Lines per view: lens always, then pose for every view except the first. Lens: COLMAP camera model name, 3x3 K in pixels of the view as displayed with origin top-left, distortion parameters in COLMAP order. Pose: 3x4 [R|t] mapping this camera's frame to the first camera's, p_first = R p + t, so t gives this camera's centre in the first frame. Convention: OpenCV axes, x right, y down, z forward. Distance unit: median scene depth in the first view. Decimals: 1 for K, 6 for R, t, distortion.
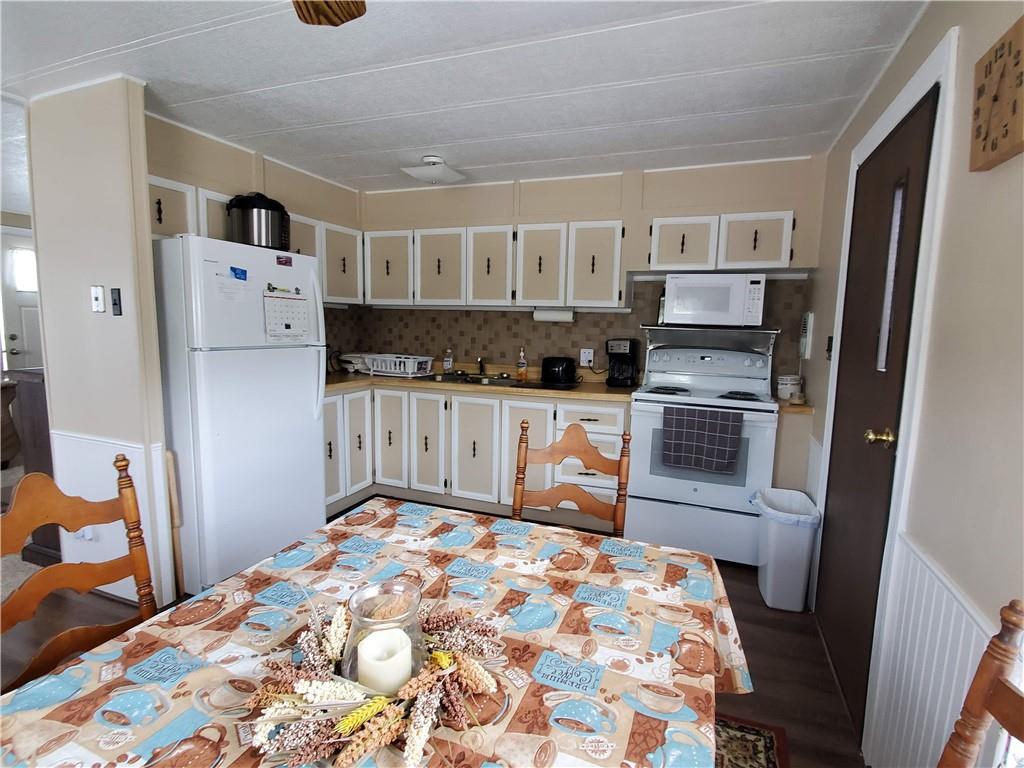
lens RADIAL K [[507.4, 0, 516.5], [0, 507.4, 381.7], [0, 0, 1]] dist [-0.004980, -0.000494]
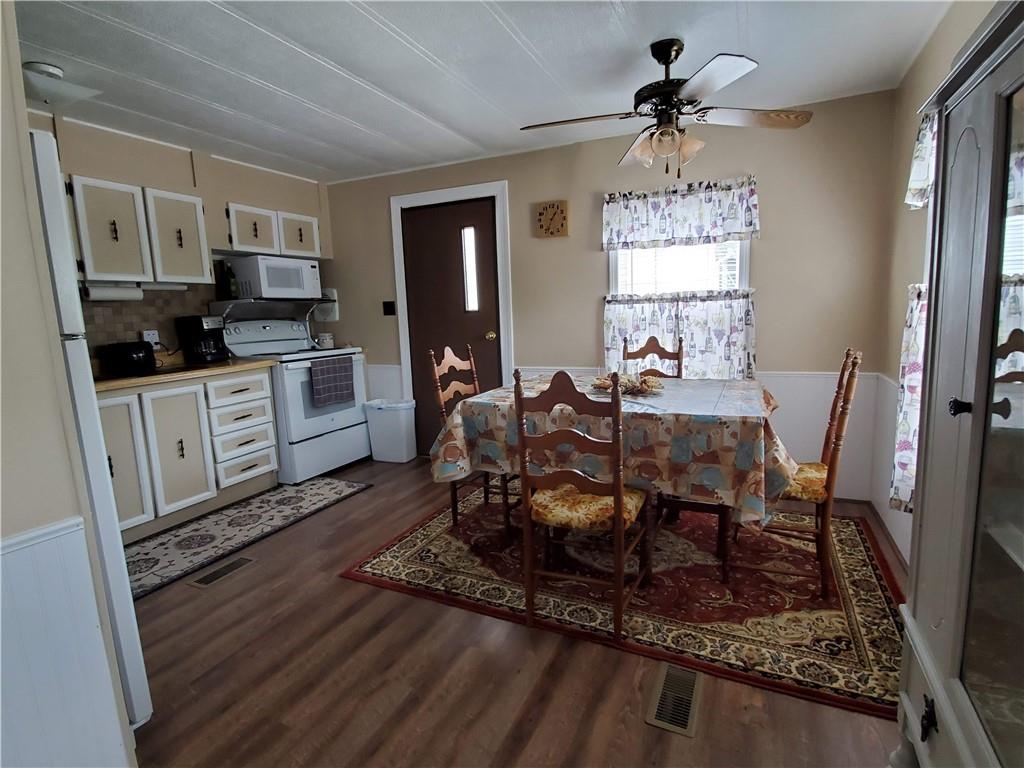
lens RADIAL K [[507.4, 0, 514.9], [0, 507.4, 384.0], [0, 0, 1]] dist [-0.004980, -0.000494]
pose [[0.091849, -0.178353, 0.979670, -0.832354], [0.147851, 0.975367, 0.163708, -0.026799], [-0.984735, 0.129809, 0.115956, 0.316932]]
